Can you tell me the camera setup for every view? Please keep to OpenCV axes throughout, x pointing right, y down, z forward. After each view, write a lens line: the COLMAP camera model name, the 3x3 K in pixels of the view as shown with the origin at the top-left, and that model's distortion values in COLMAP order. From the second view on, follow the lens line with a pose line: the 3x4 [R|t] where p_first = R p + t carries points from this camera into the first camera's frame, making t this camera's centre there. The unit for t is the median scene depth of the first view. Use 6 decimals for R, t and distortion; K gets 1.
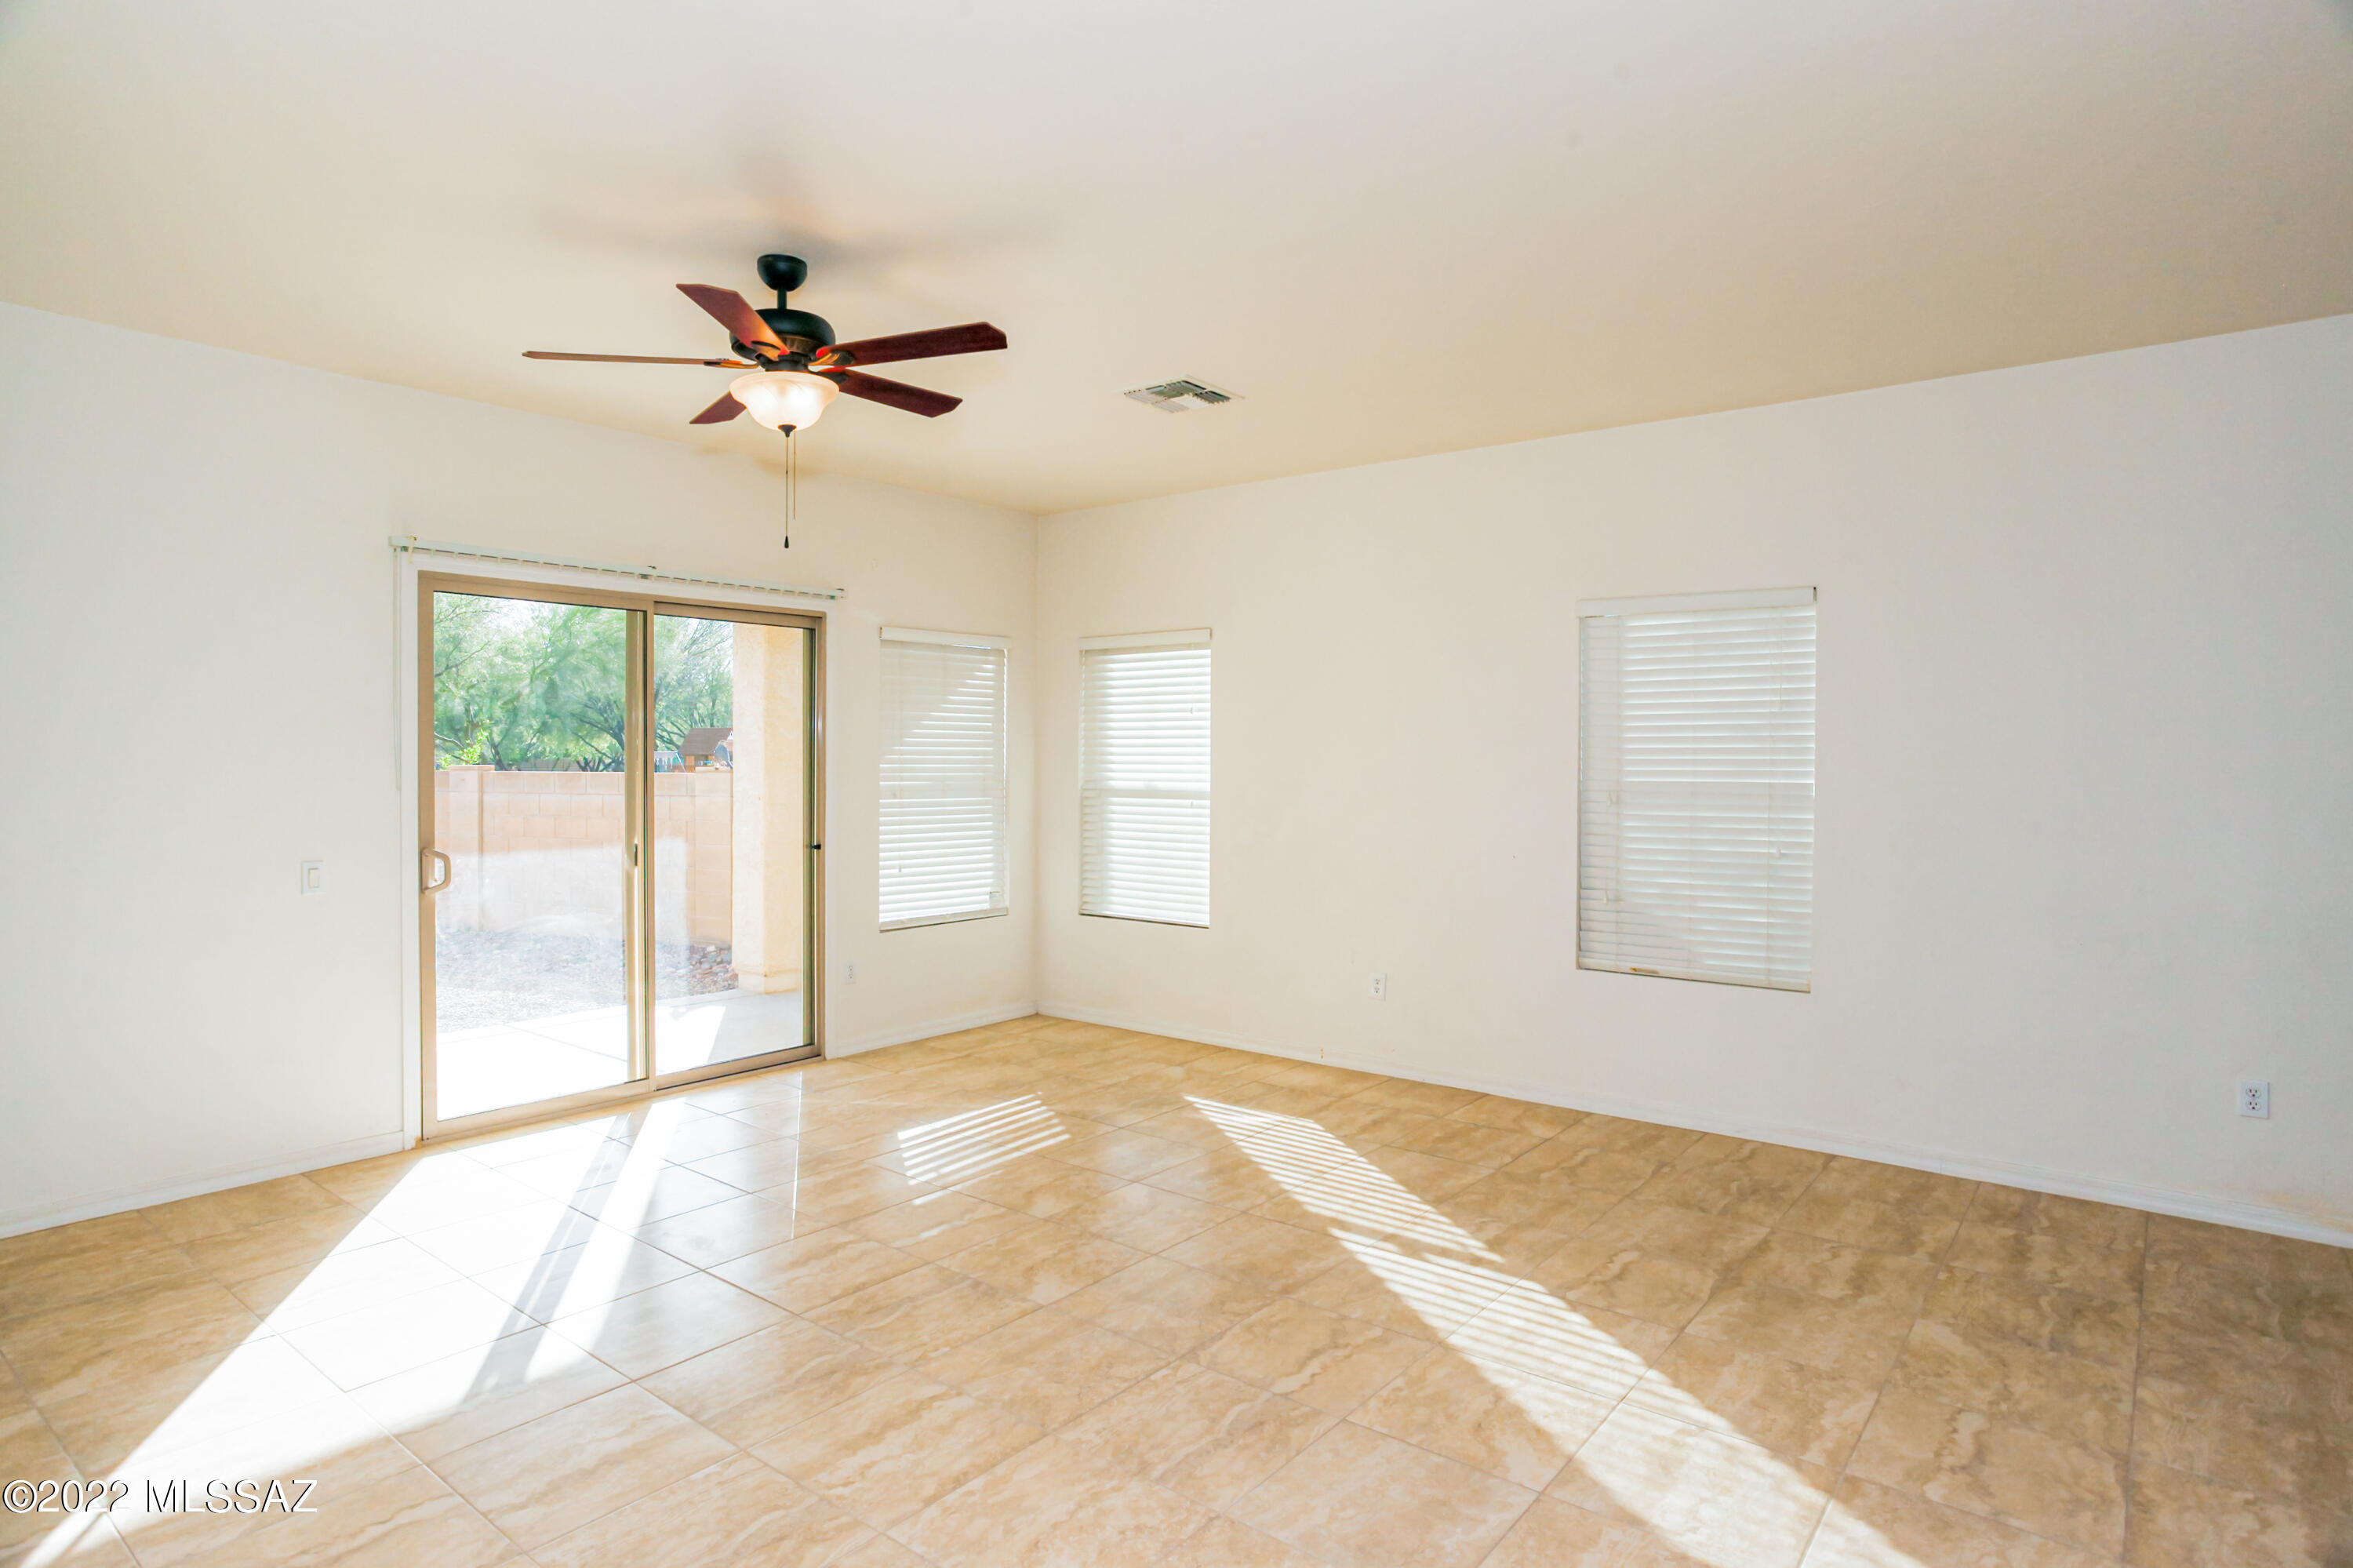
lens RADIAL K [[1315.0, 0, 1176.5], [0, 1315.0, 784.0], [0, 0, 1]] dist [-0.055026, 0.035512]
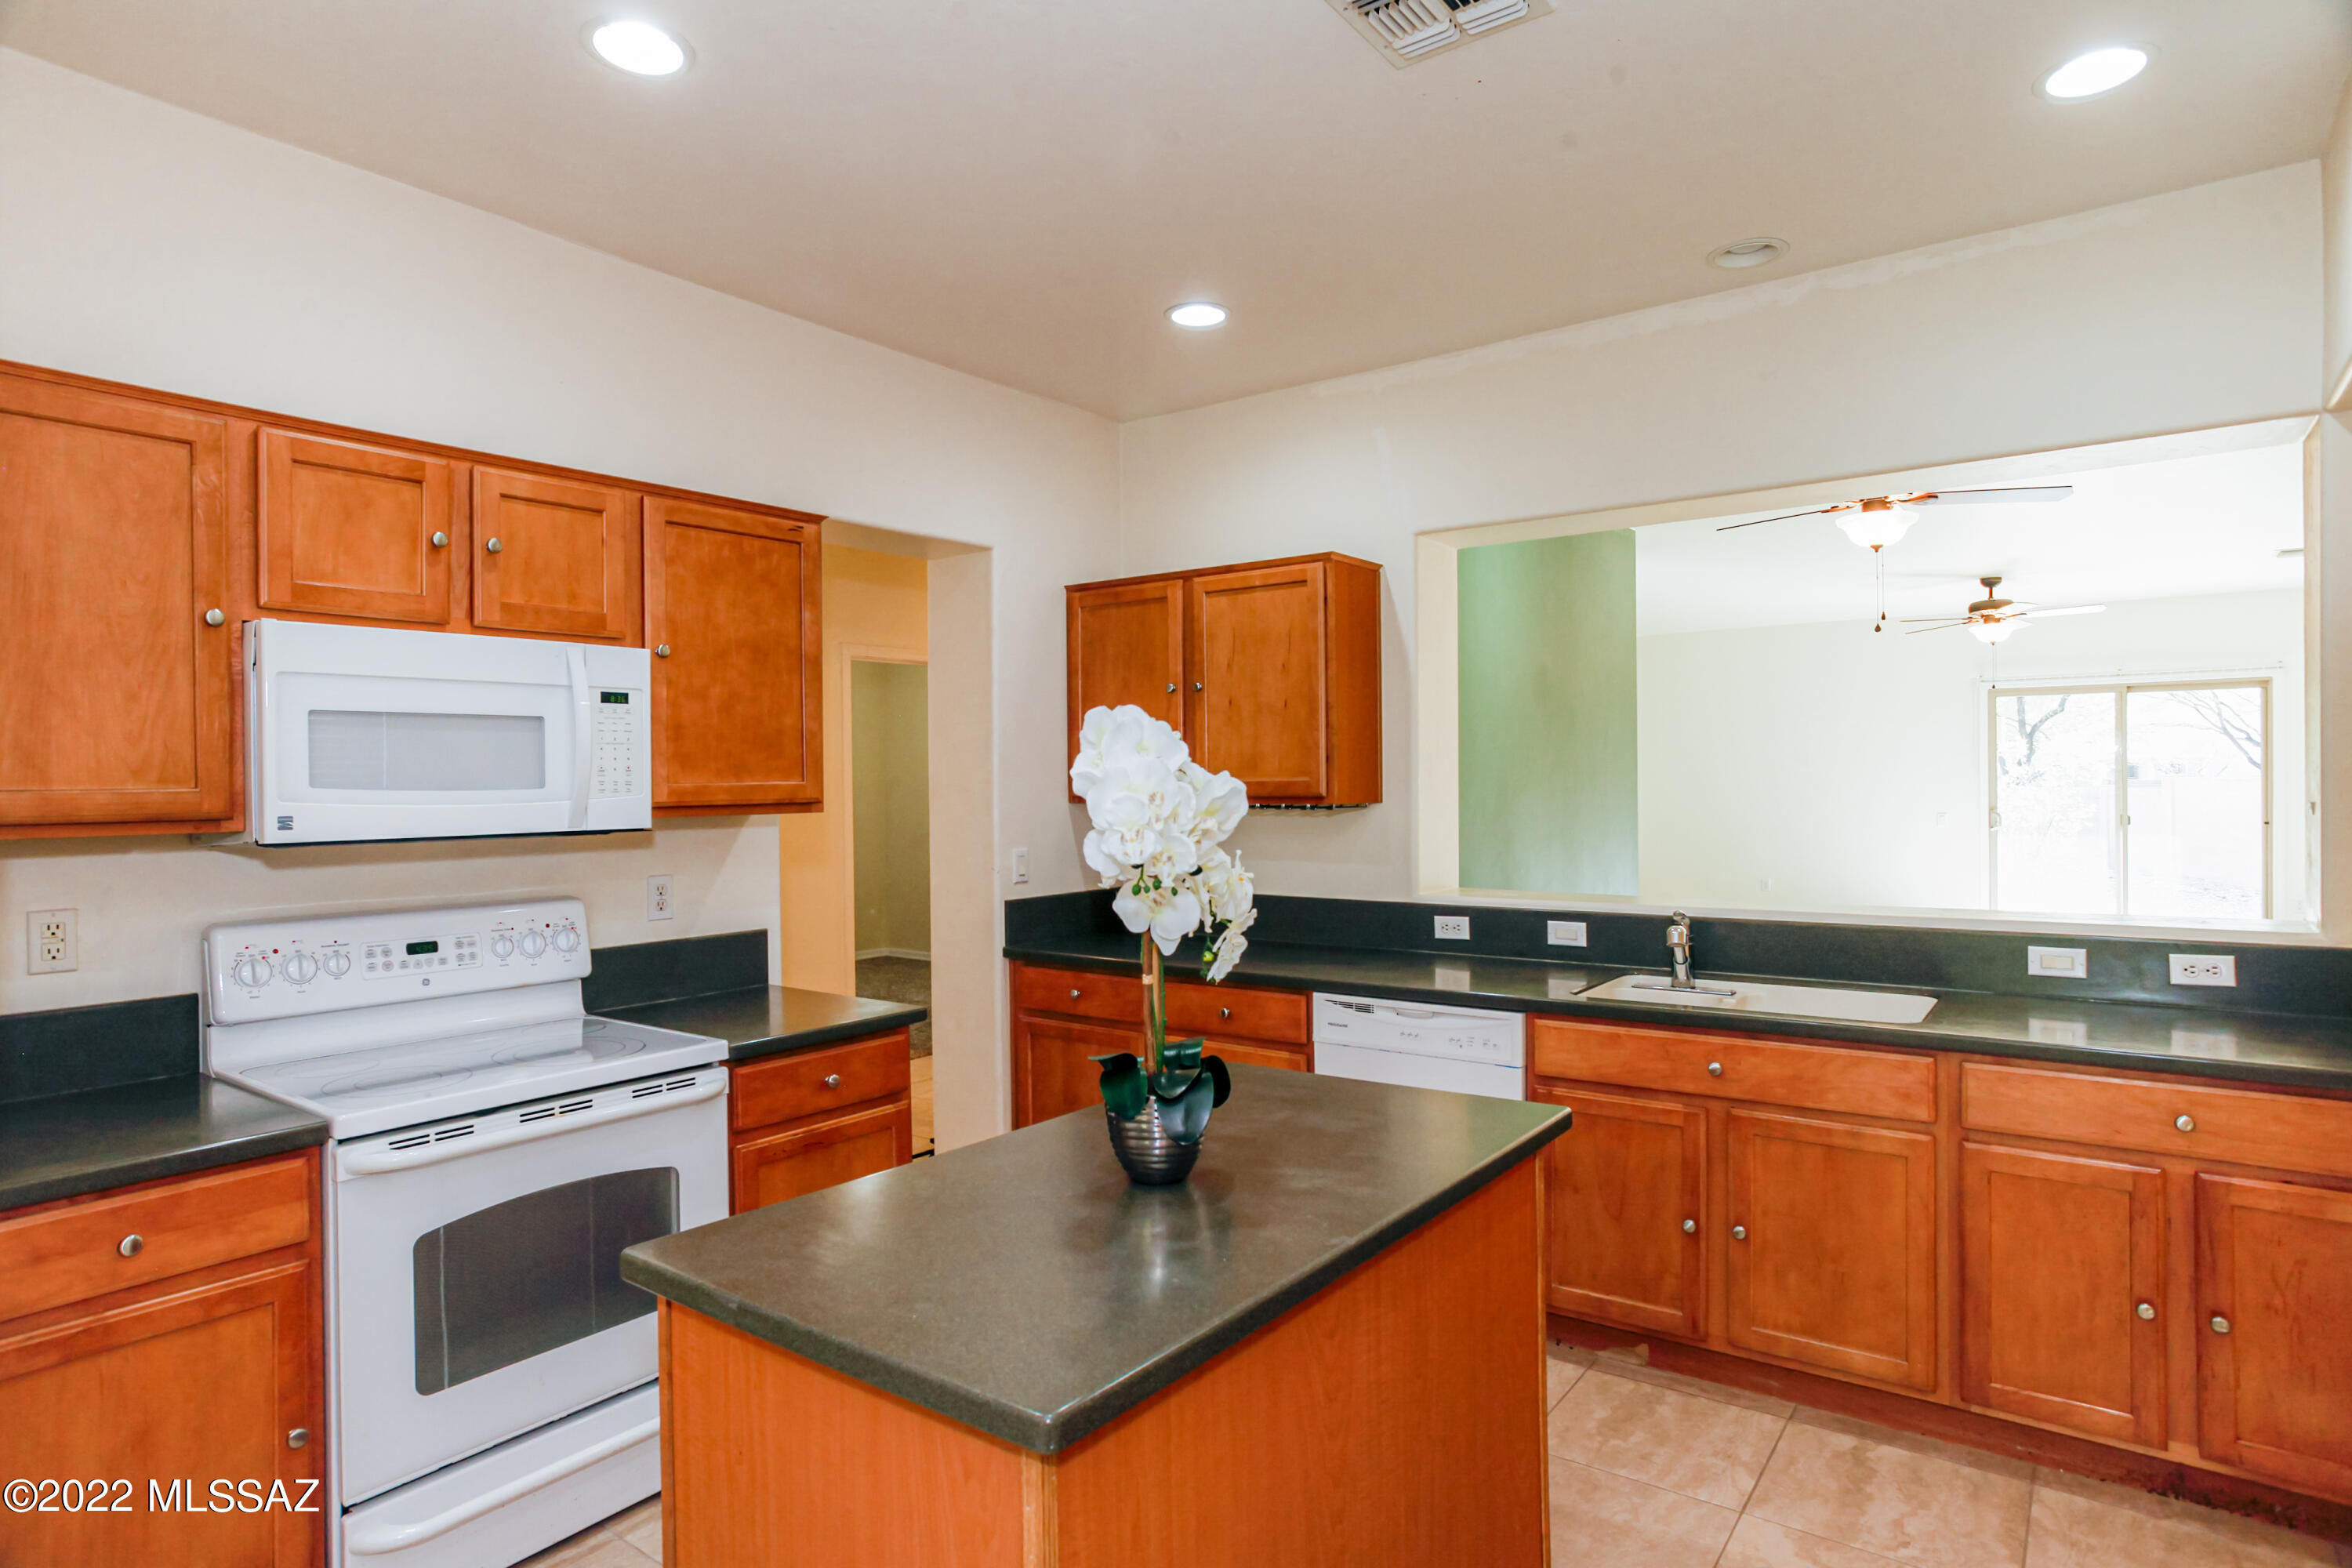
lens RADIAL K [[1304.8, 0, 1155.5], [0, 1304.8, 782.7], [0, 0, 1]] dist [-0.052462, 0.034246]
pose [[0.049473, 0.002658, -0.998772, 1.232622], [-0.009875, 0.999949, 0.002171, 0.009301], [0.998727, 0.009756, 0.049496, -0.448007]]
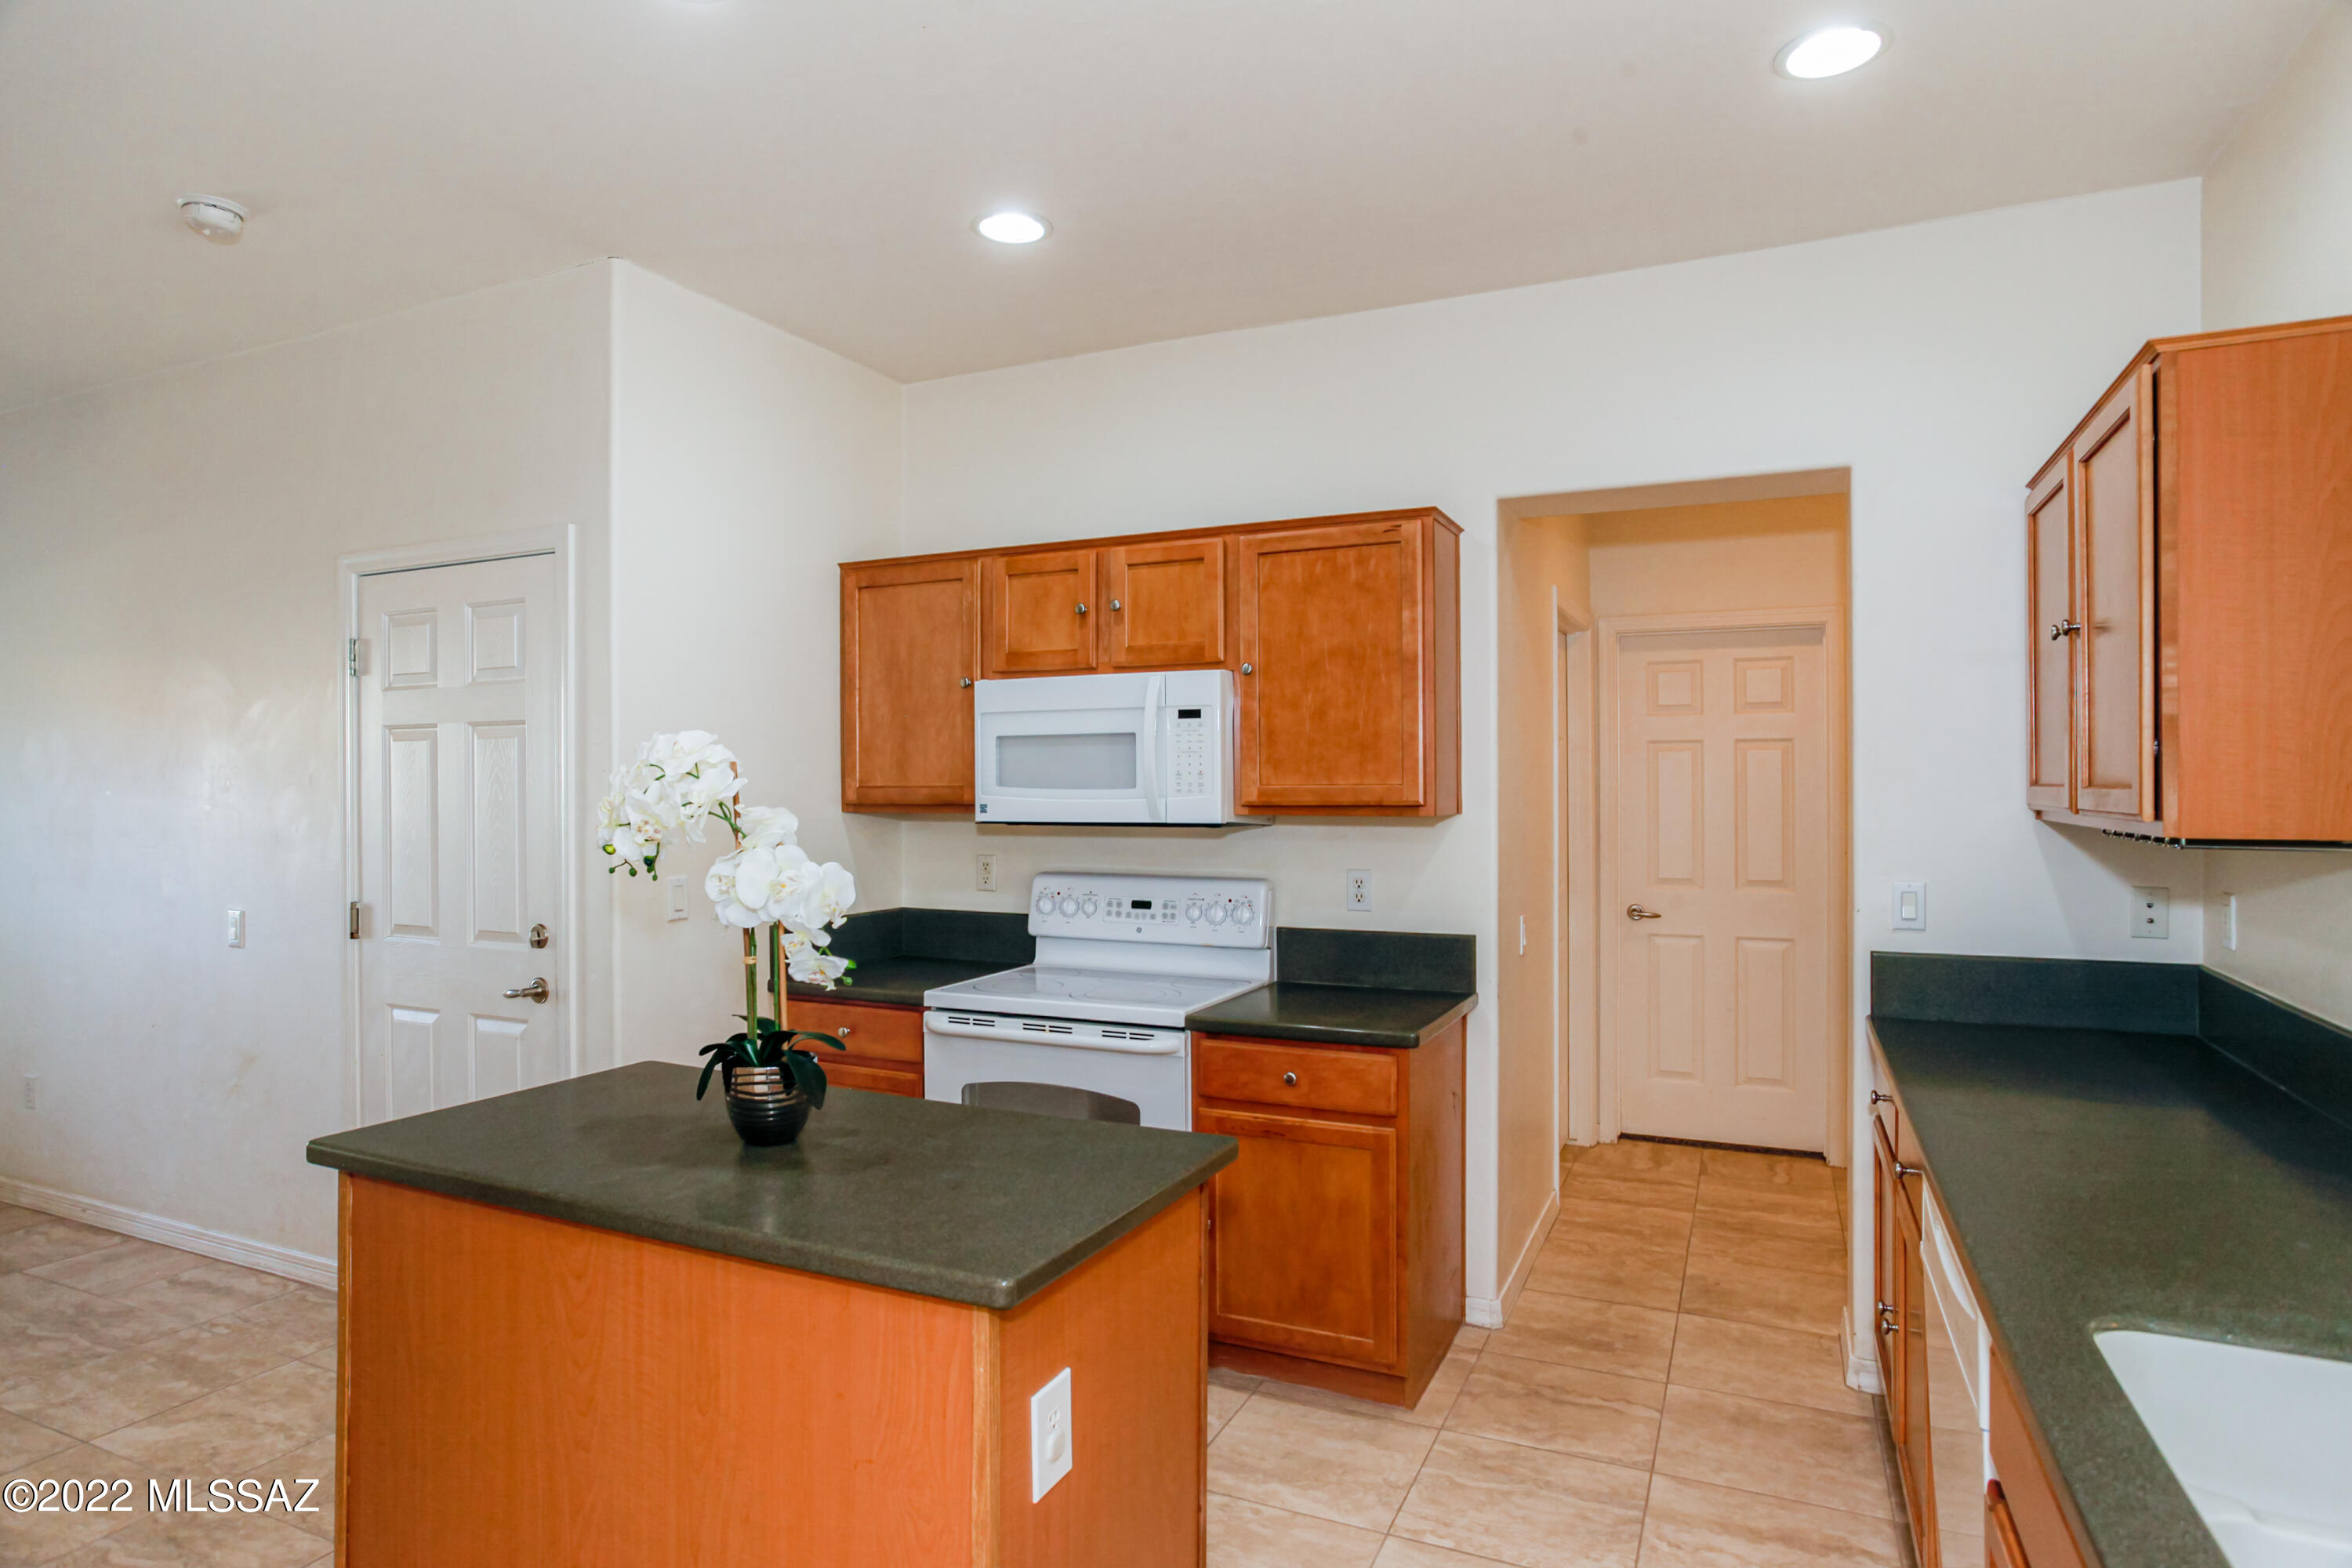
lens RADIAL K [[1304.8, 0, 1155.5], [0, 1304.8, 782.7], [0, 0, 1]] dist [-0.052462, 0.034246]
pose [[-0.968663, 0.001451, -0.248375, 0.924023], [-0.002691, 0.999863, 0.016334, 0.002610], [0.248365, 0.016491, -0.968526, -0.087559]]
